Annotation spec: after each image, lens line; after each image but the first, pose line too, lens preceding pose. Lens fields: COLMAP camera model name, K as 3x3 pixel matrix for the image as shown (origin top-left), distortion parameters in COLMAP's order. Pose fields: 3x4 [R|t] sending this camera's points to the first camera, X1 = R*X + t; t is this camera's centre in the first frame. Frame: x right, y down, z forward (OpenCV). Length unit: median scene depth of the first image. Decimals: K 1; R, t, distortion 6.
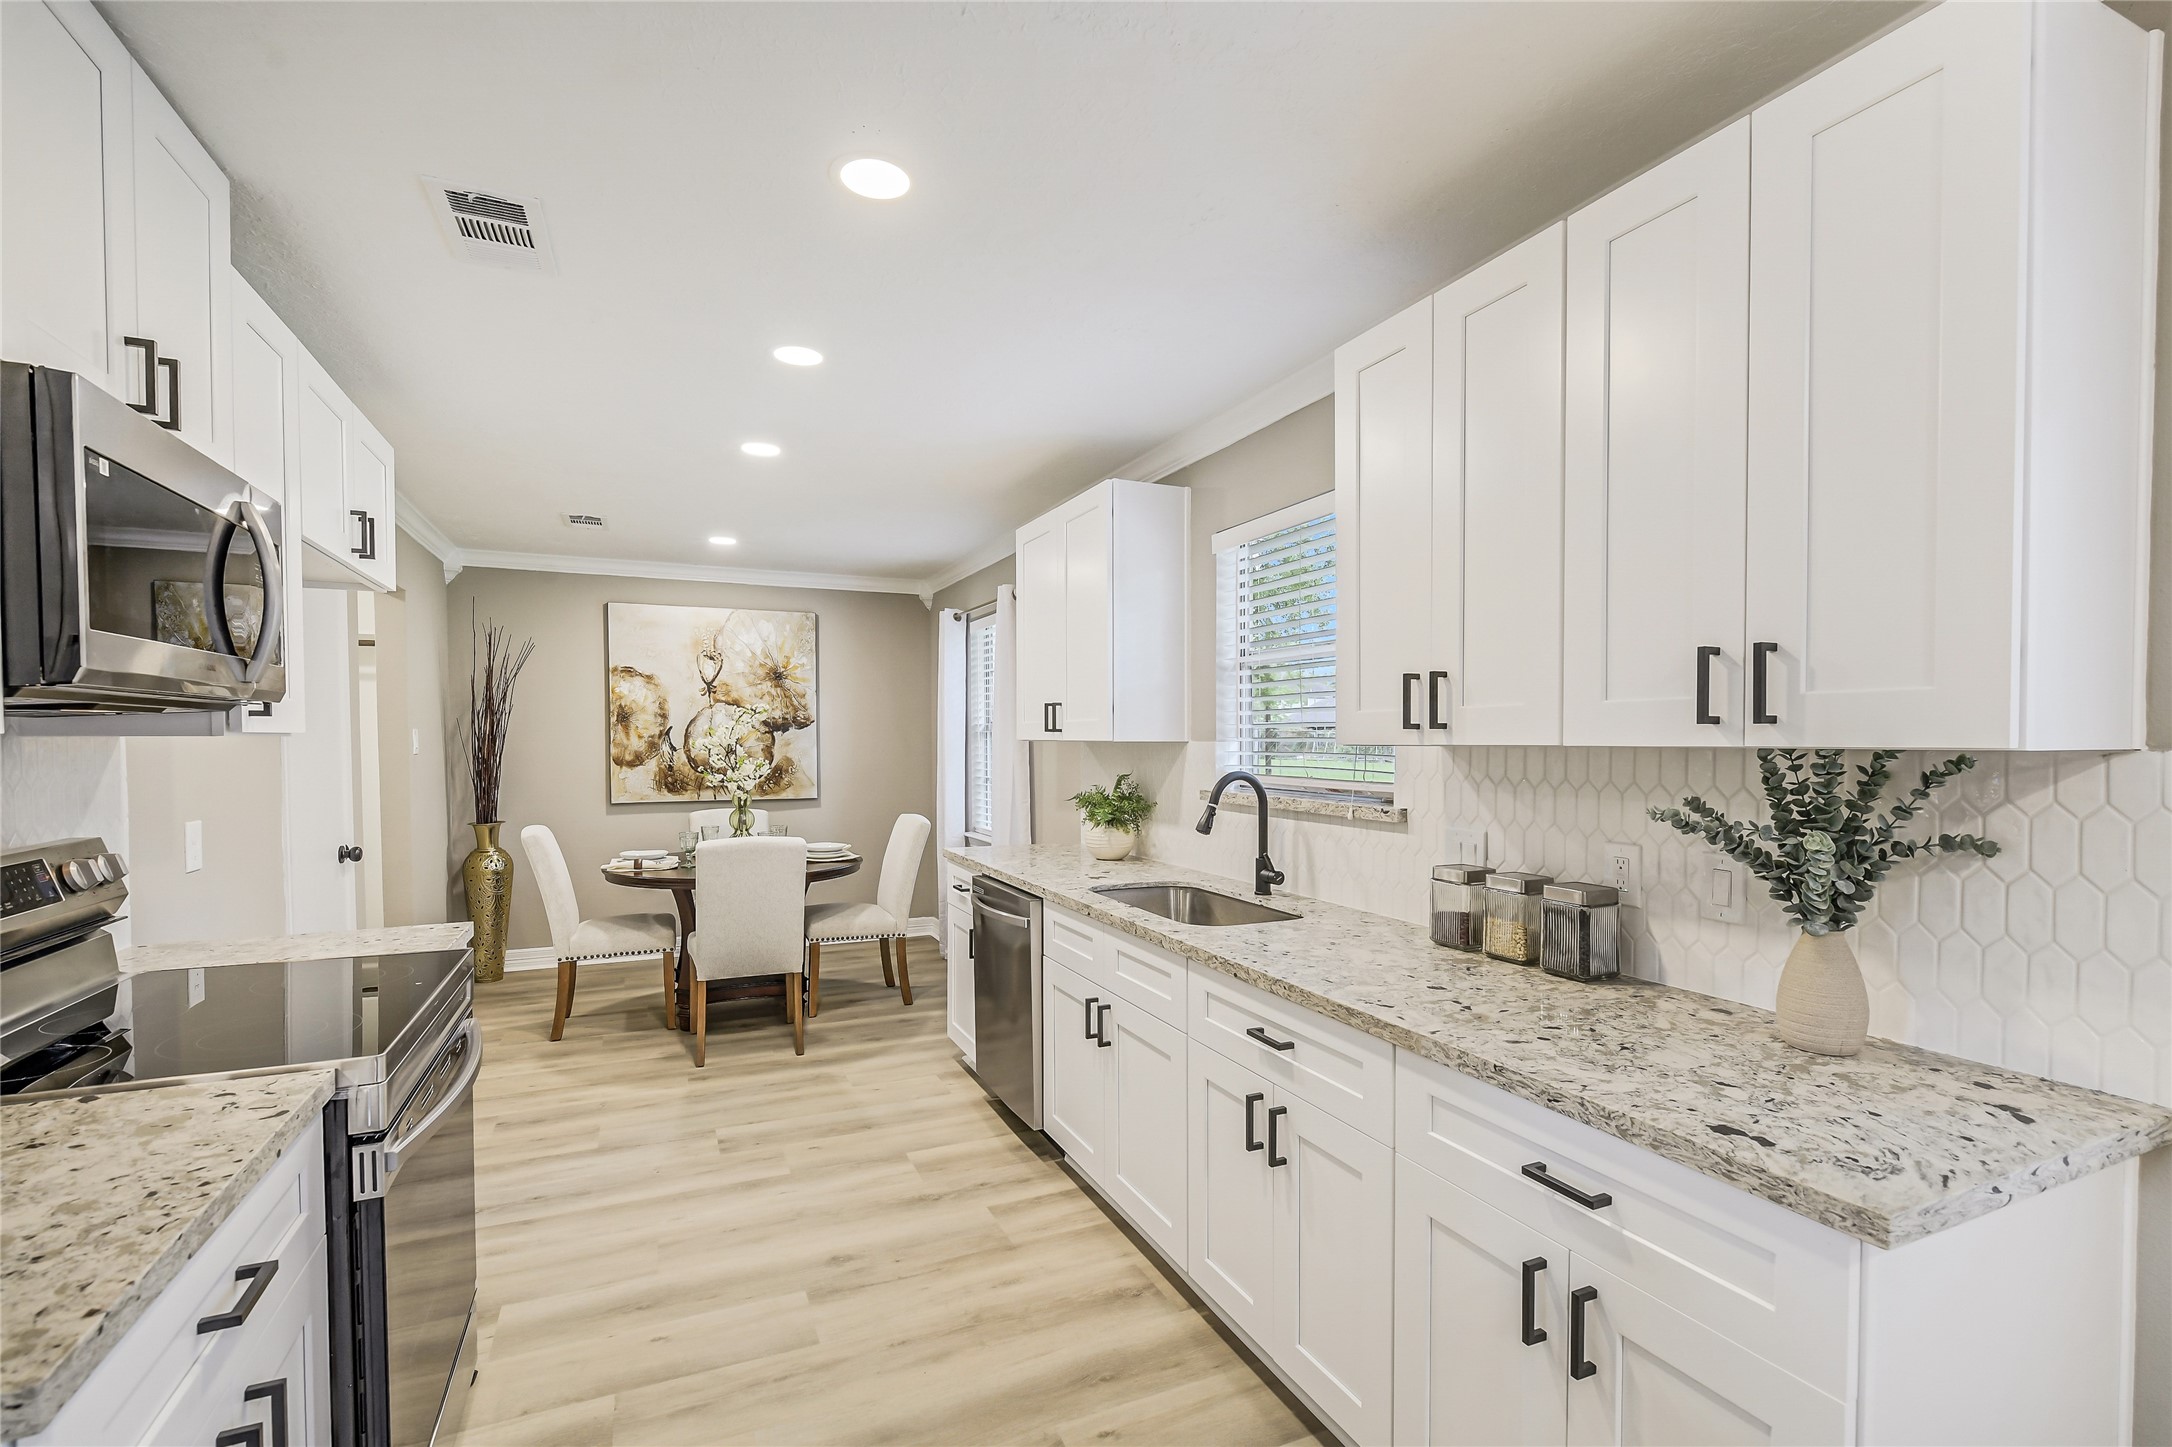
lens RADIAL K [[964.3, 0, 1086.1], [0, 964.3, 772.4], [0, 0, 1]] dist [0.009503, -0.006689]
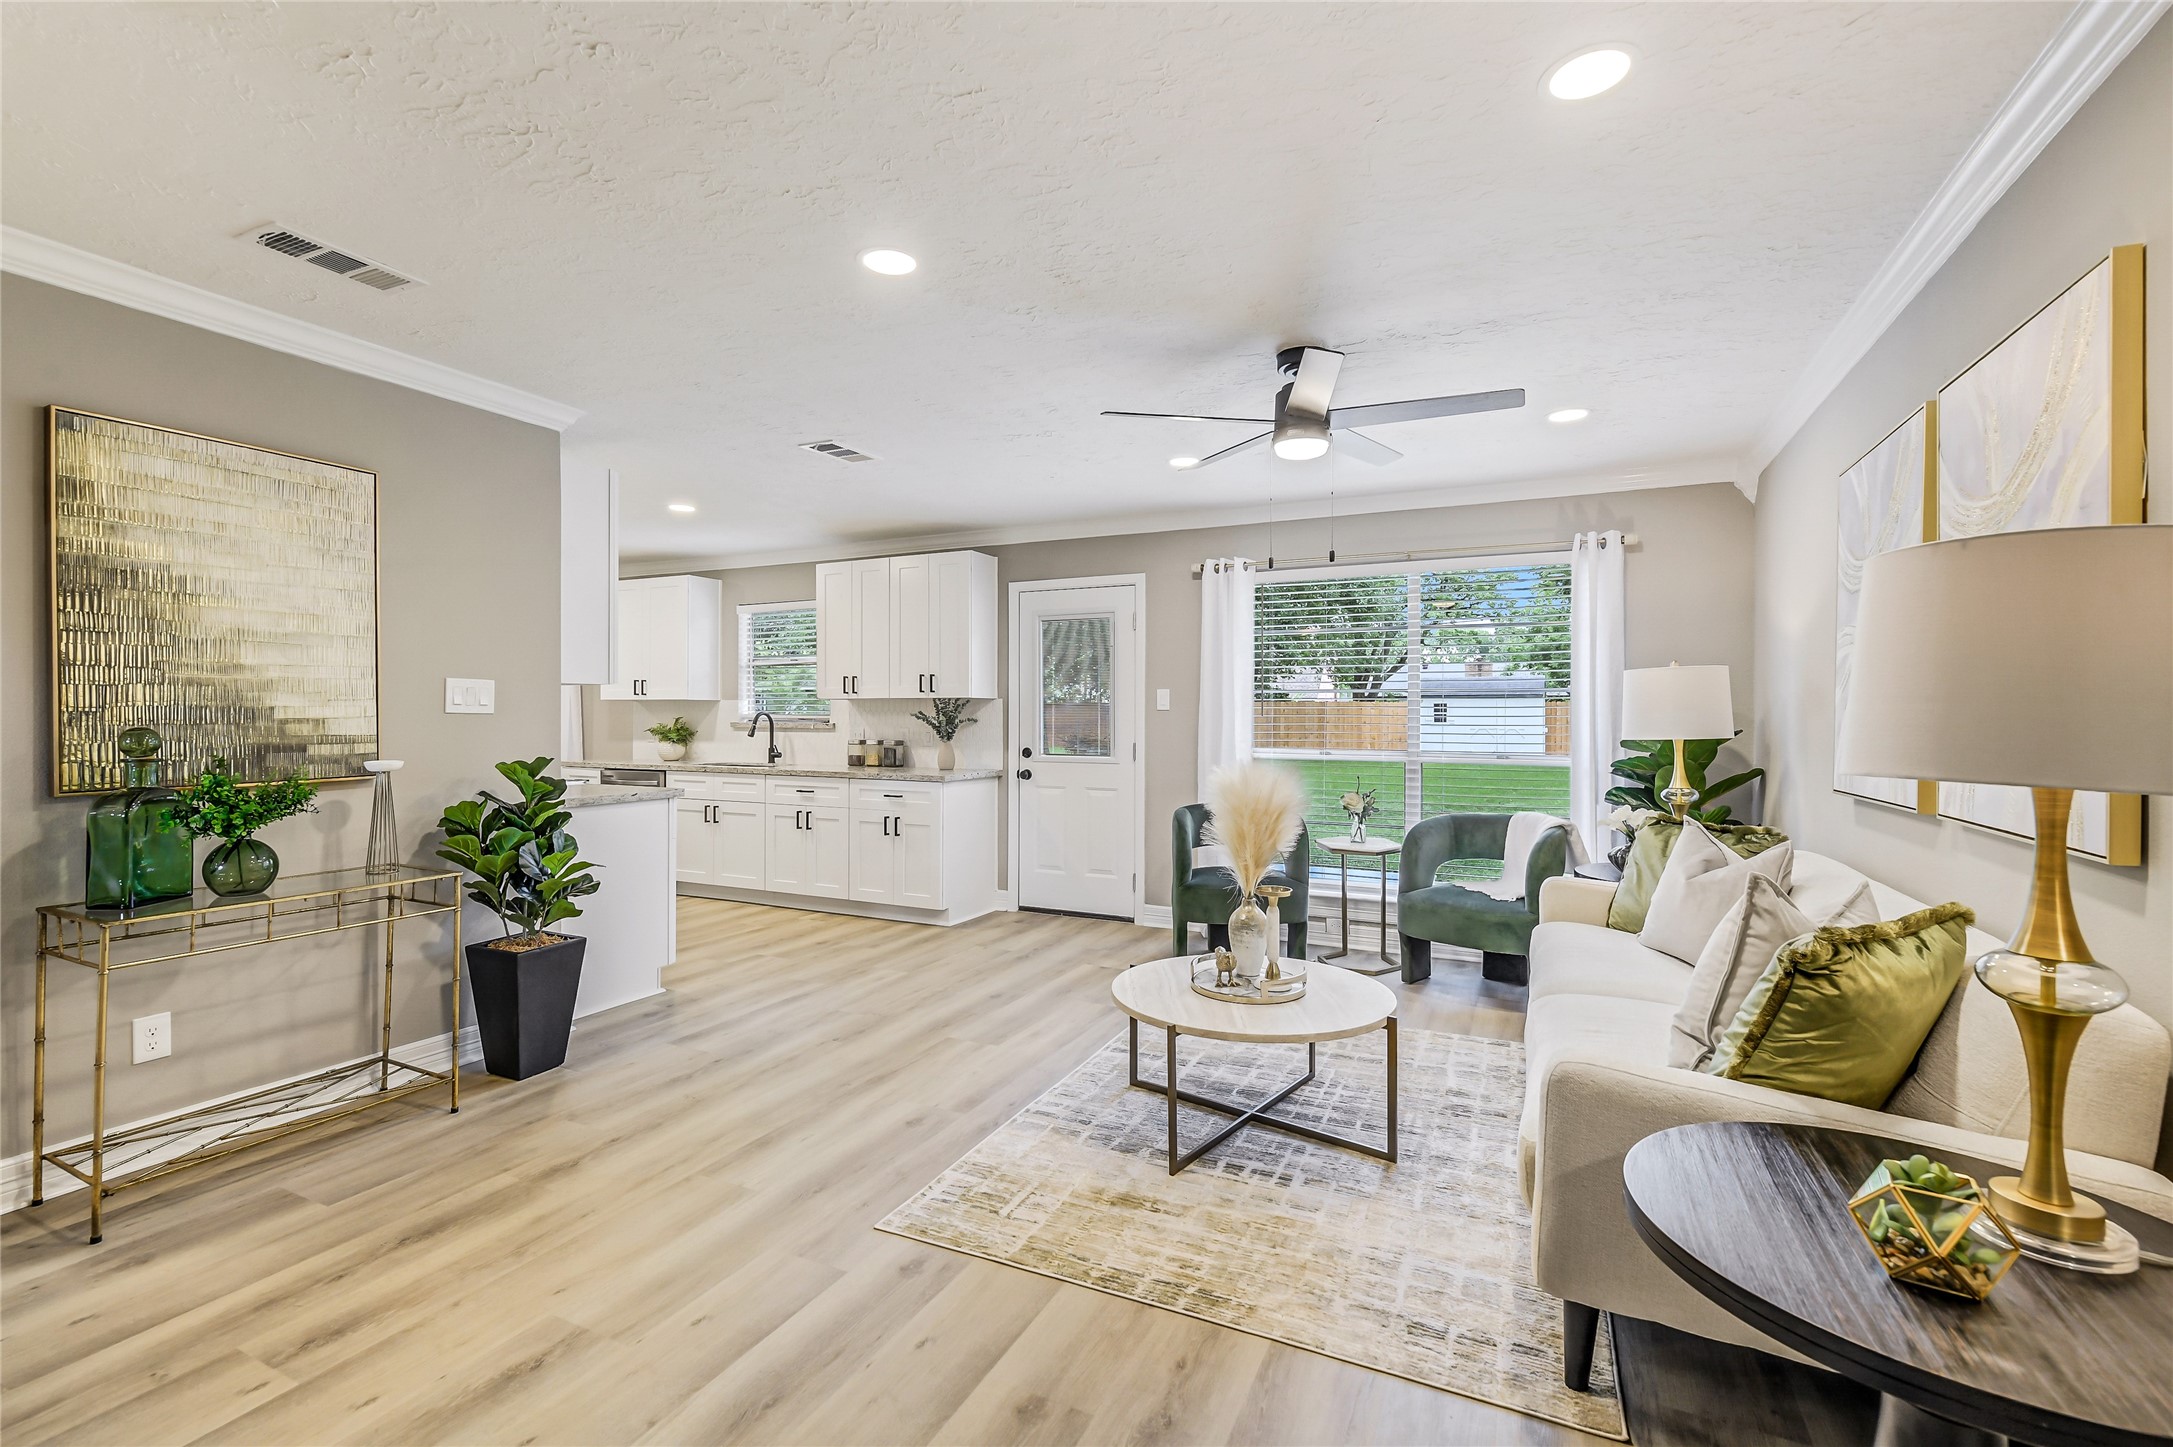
lens RADIAL K [[943.7, 0, 1085.3], [0, 943.7, 726.6], [0, 0, 1]] dist [0.005061, -0.005148]
pose [[0.766612, -0.002690, 0.642104, -0.565340], [0.020005, 0.999606, -0.019696, 0.075629], [-0.641798, 0.027944, 0.766364, -1.014252]]
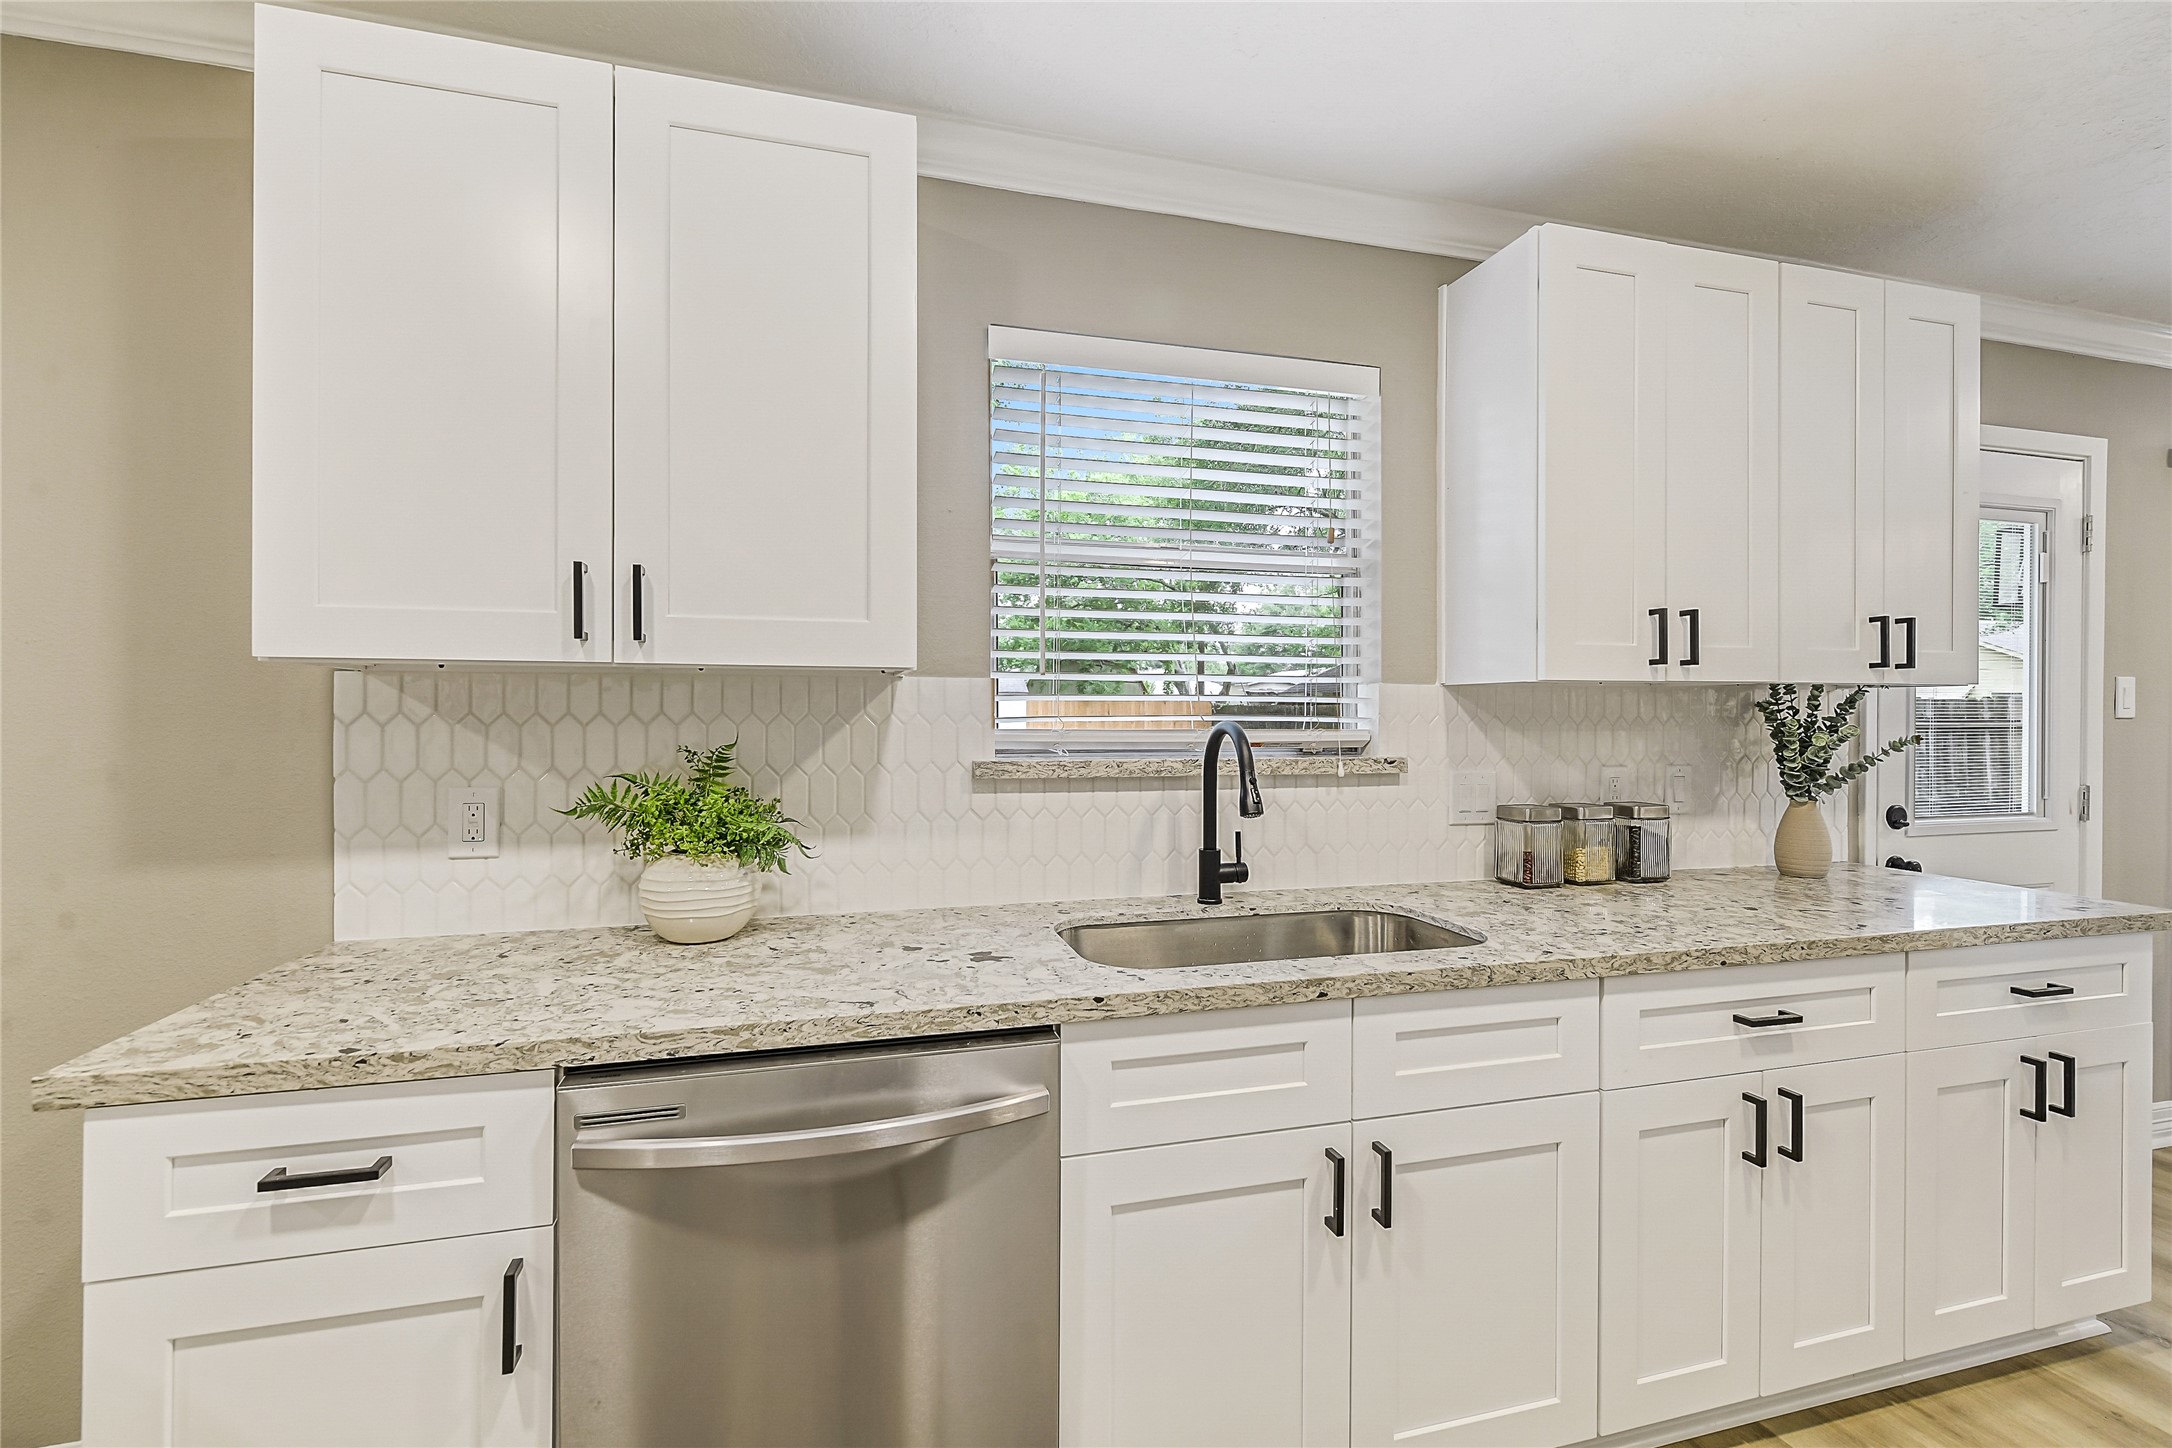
lens RADIAL K [[954.1, 0, 1081.7], [0, 954.1, 707.9], [0, 0, 1]] dist [0.002208, -0.000307]
pose [[0.149640, 0.001723, 0.988739, -0.387804], [0.032738, 0.999442, -0.006697, -0.007285], [-0.988198, 0.033372, 0.149500, 0.769021]]
